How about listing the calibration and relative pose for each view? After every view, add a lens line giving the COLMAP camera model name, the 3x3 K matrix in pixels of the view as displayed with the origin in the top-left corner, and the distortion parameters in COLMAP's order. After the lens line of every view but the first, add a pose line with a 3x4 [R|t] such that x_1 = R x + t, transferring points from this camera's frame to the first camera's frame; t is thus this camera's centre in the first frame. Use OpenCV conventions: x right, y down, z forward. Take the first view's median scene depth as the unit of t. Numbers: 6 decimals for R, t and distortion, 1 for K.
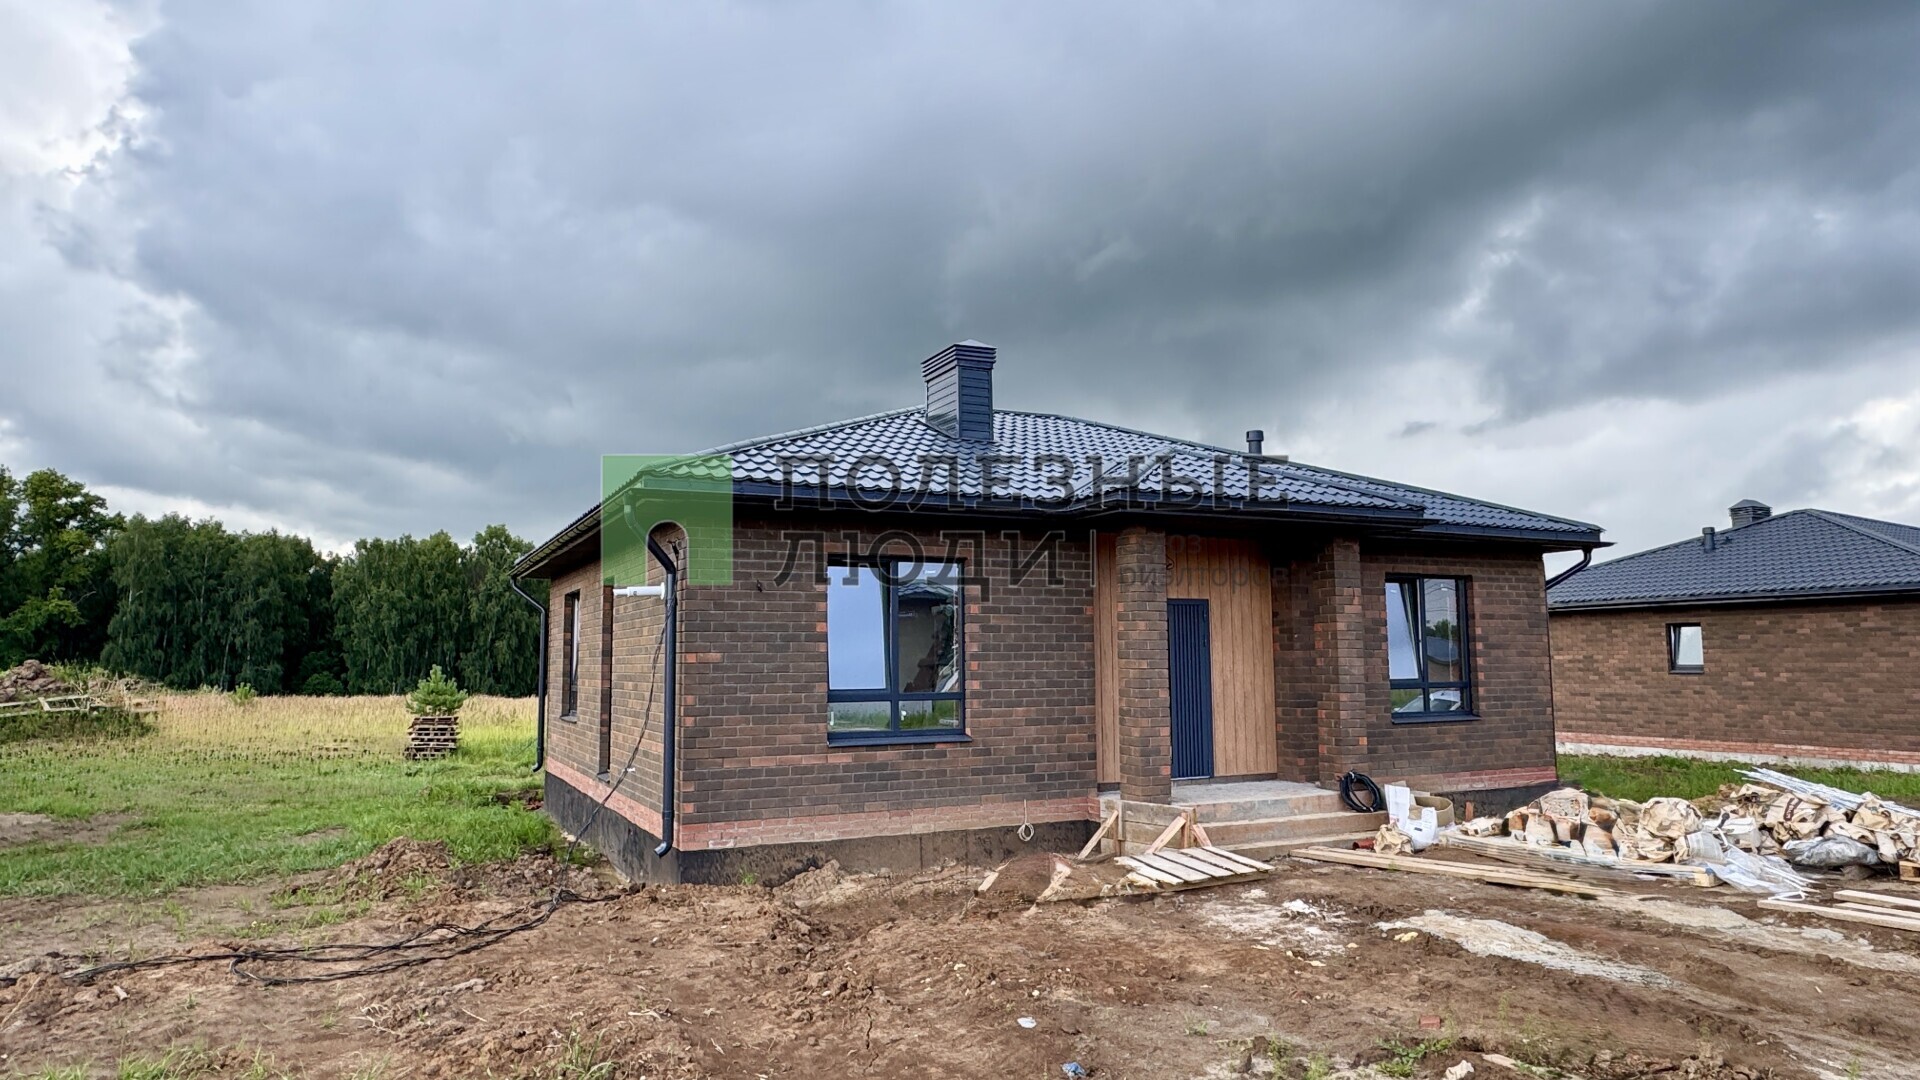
lens RADIAL K [[1223.8, 0, 960.0], [0, 1223.8, 540.0], [0, 0, 1]] dist [0.003427, 0.001682]
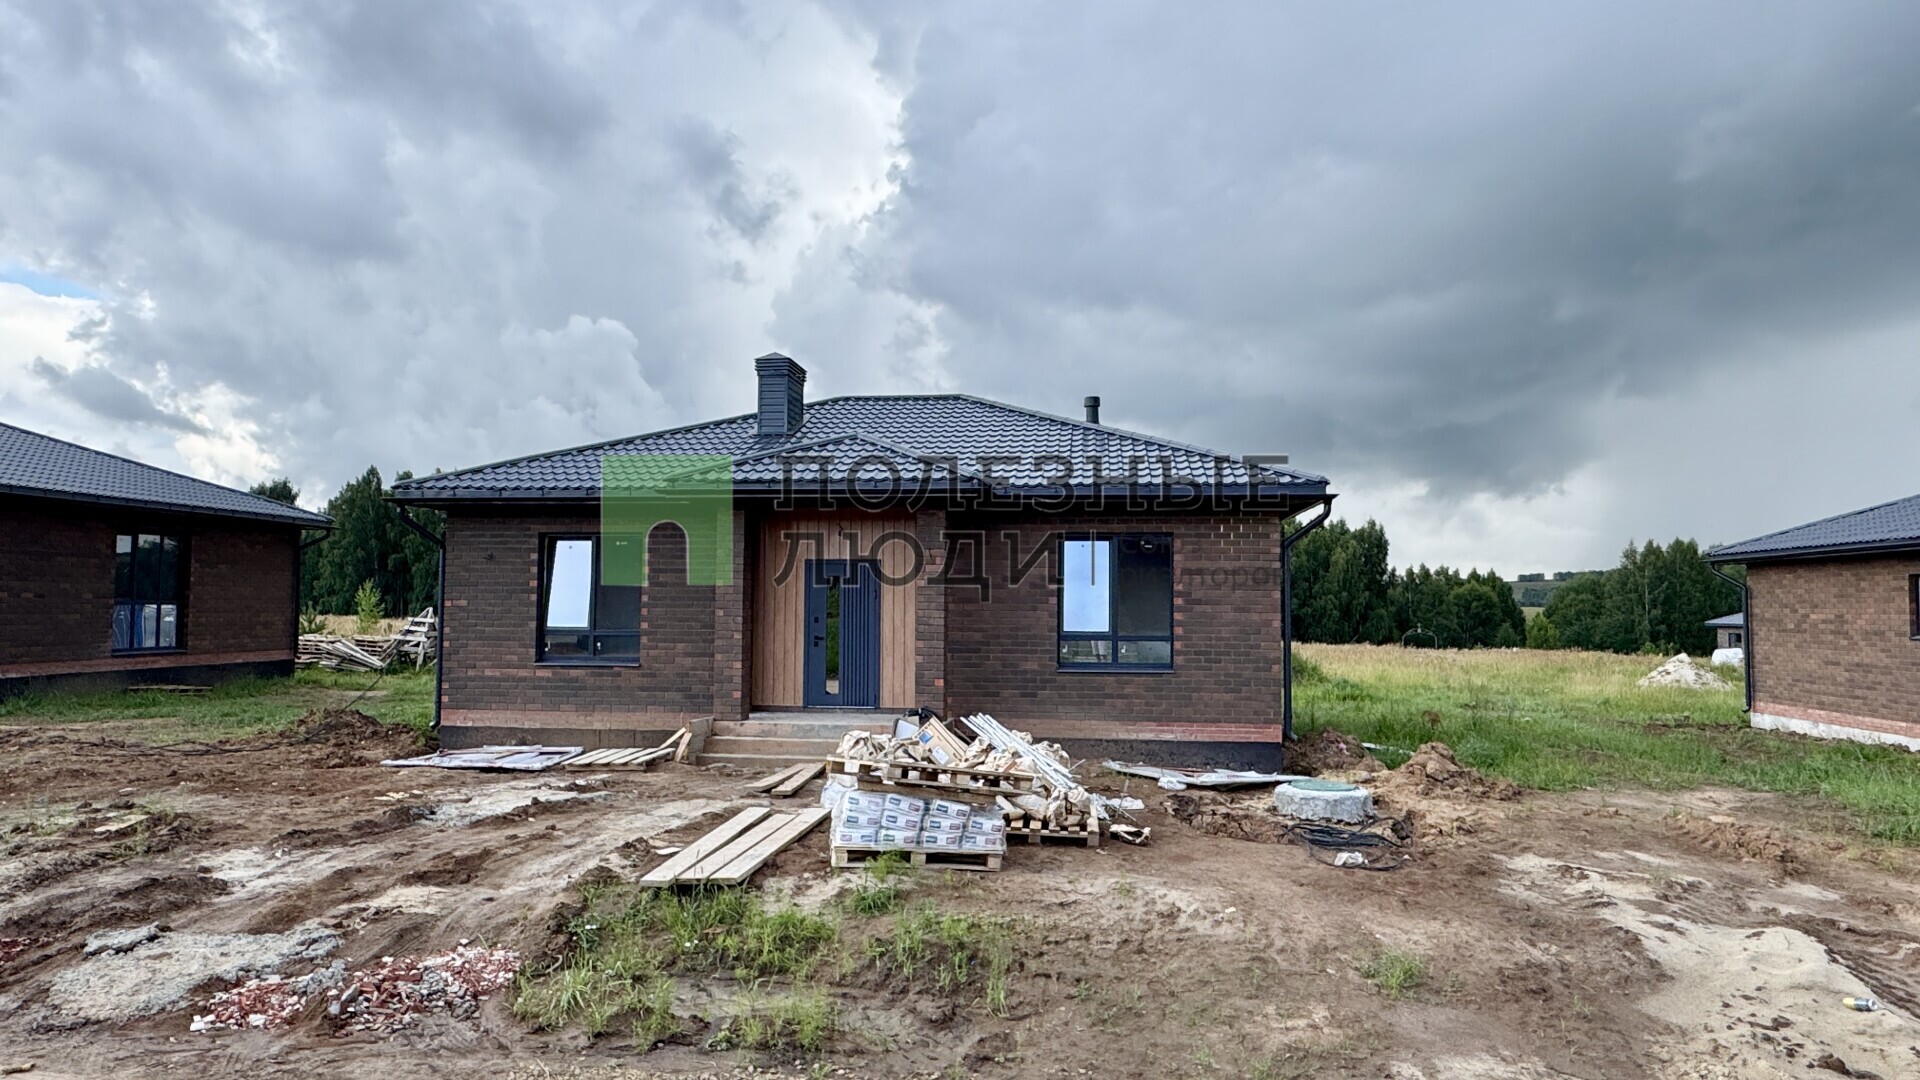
lens RADIAL K [[1208.5, 0, 948.9], [0, 1208.5, 538.7], [0, 0, 1]] dist [0.001294, 0.001744]
pose [[0.830696, -0.017407, -0.556454, 0.818281], [0.041299, 0.998684, 0.030411, -0.004054], [0.555192, -0.048244, 0.830322, 0.058669]]
